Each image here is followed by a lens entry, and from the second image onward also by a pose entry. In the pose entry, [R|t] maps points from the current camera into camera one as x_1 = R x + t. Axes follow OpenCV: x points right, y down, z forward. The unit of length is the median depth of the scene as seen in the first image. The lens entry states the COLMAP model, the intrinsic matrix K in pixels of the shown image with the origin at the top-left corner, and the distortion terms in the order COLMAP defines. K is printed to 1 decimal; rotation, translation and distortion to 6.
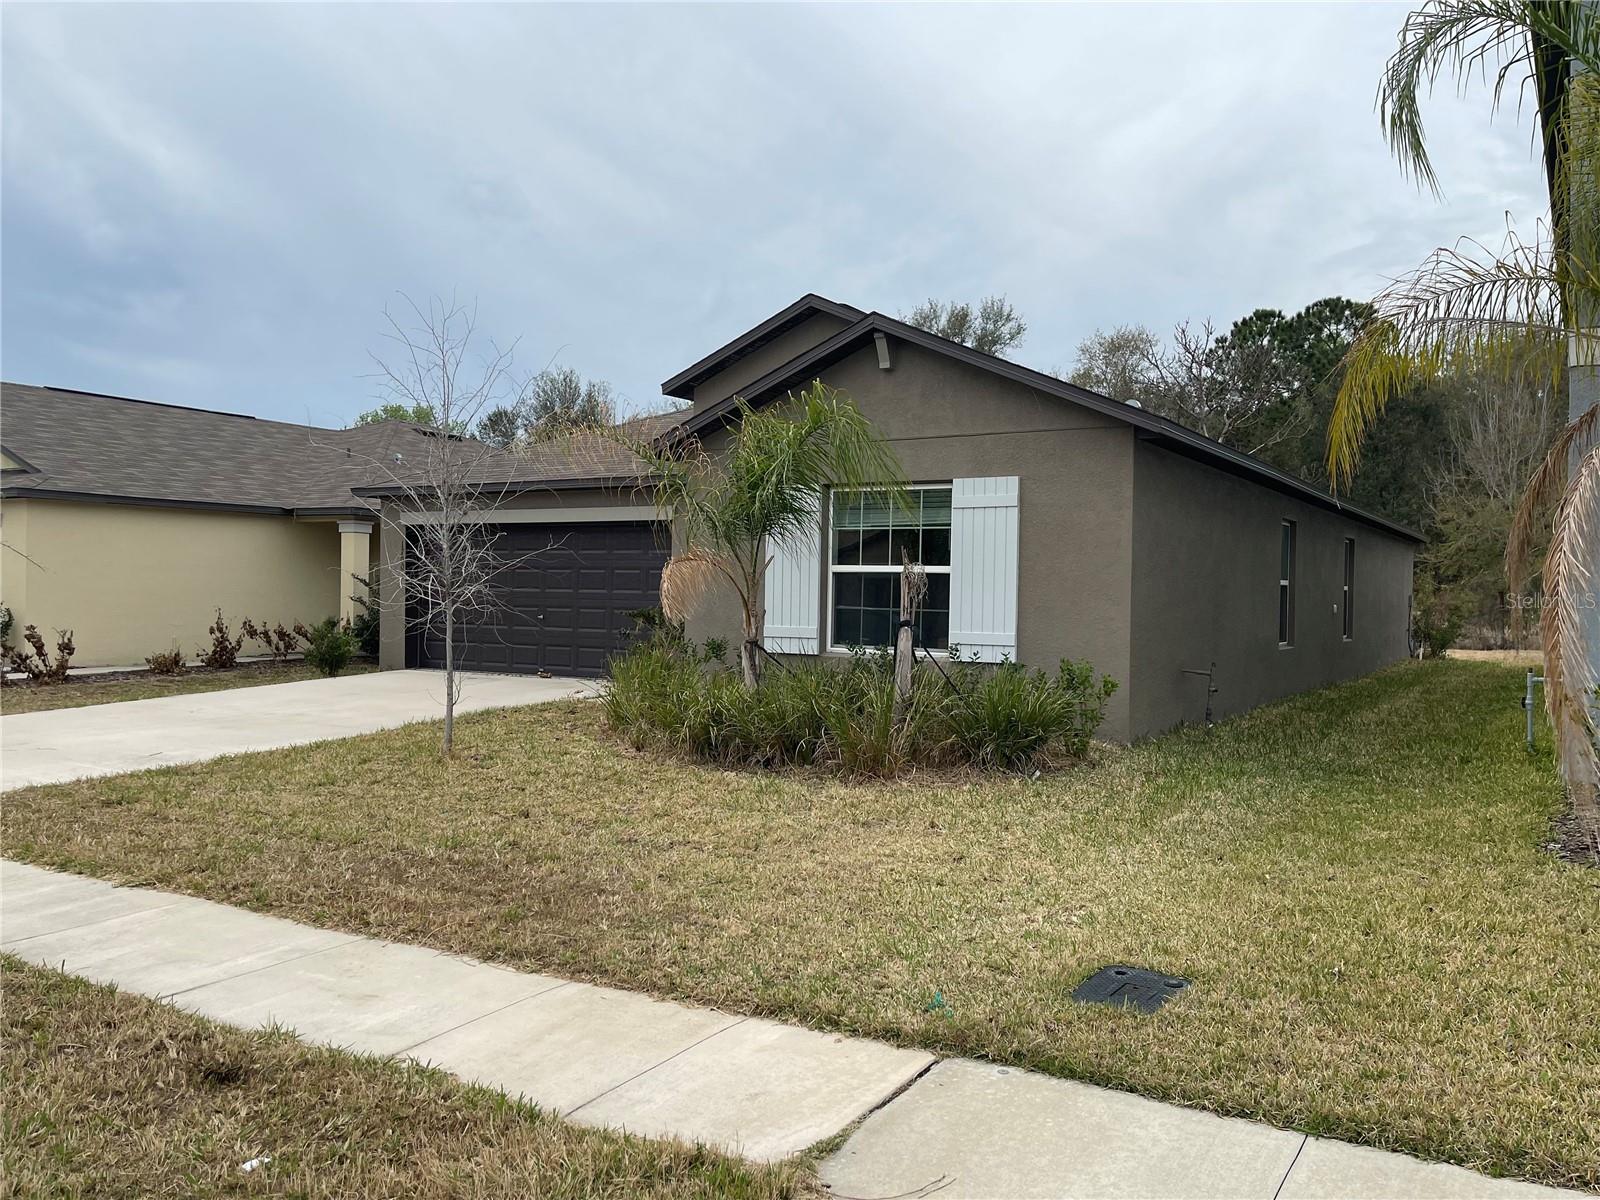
lens RADIAL K [[1295.8, 0, 800.0], [0, 1295.8, 600.0], [0, 0, 1]] dist [-0.002128, 0.183592]
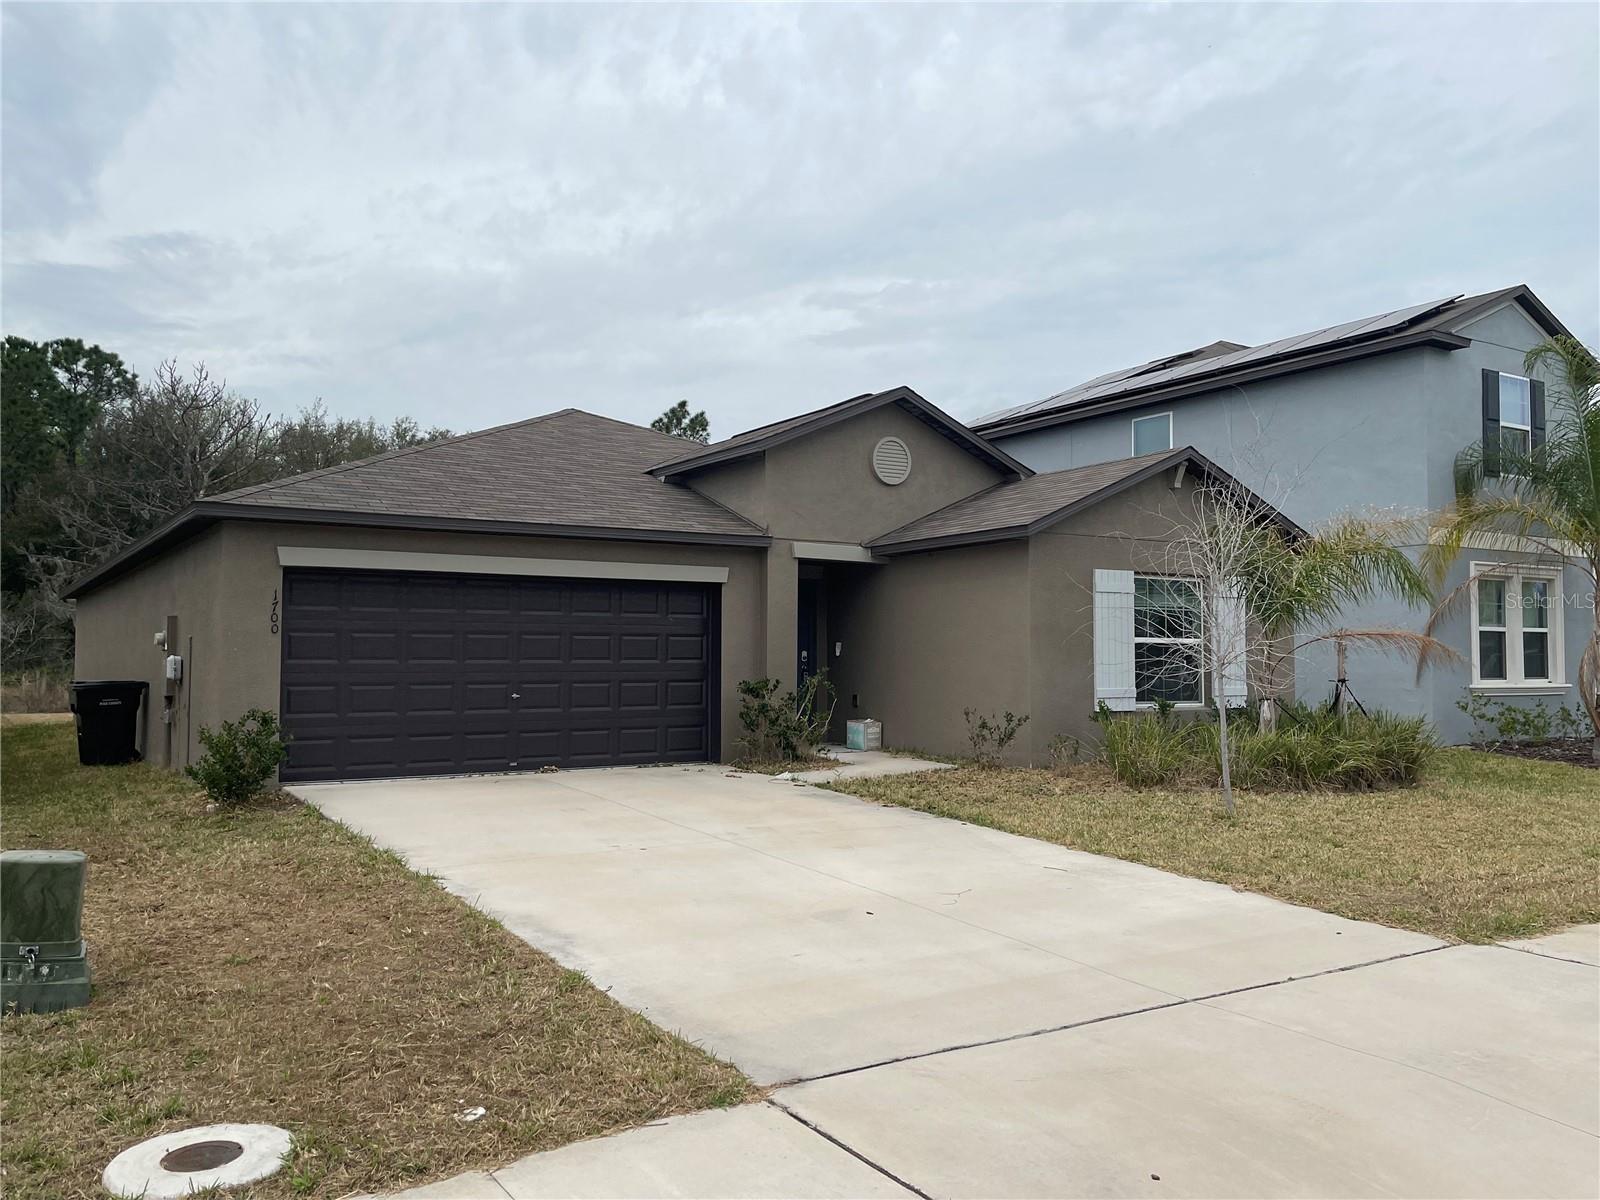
lens RADIAL K [[1350.3, 0, 850.8], [0, 1350.3, 597.5], [0, 0, 1]] dist [0.089953, -0.195600]
pose [[0.432261, 0.034428, 0.901091, -0.857918], [0.013351, 0.998917, -0.044570, -0.007180], [-0.901650, 0.031296, 0.431333, 0.463716]]
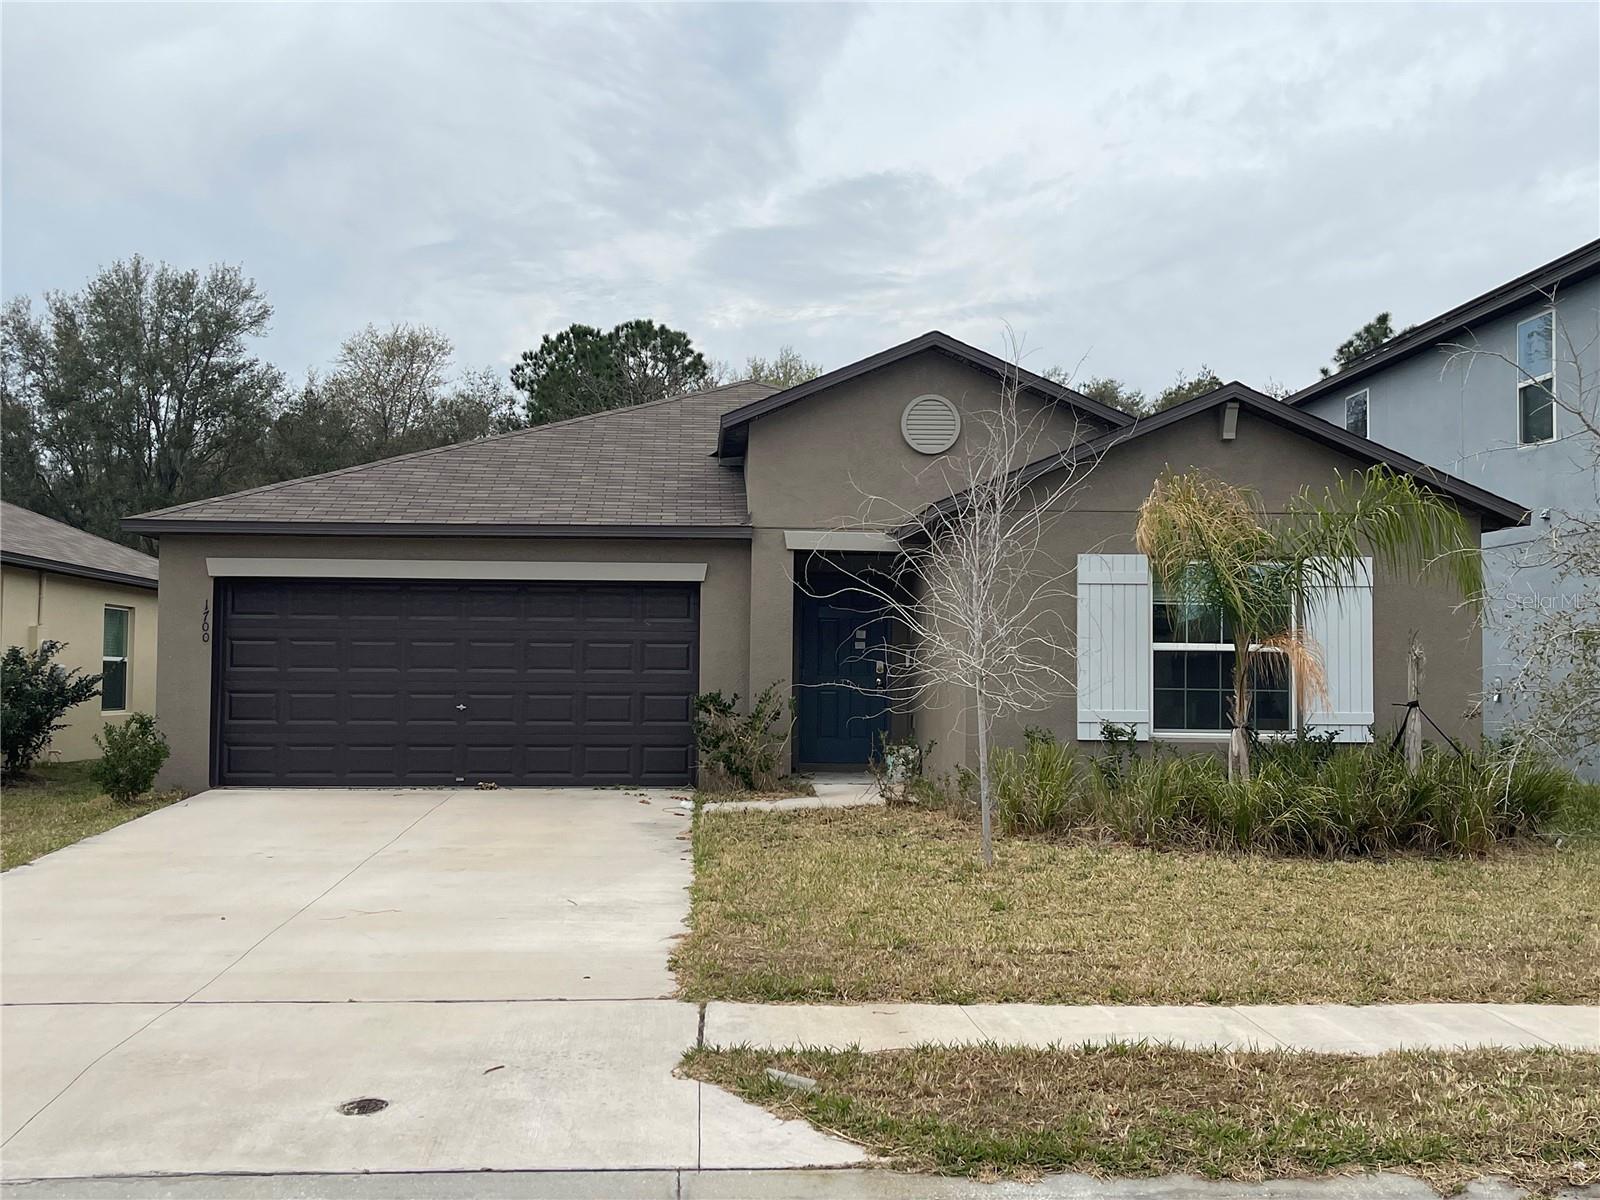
lens RADIAL K [[1716.5, 0, 800.0], [0, 1716.5, 600.0], [0, 0, 1]] dist [0.021160, 0.041233]
pose [[0.823662, 0.015787, 0.566861, -0.602693], [0.008498, 0.999157, -0.040175, -0.007022], [-0.567017, 0.037907, 0.822833, 0.086229]]
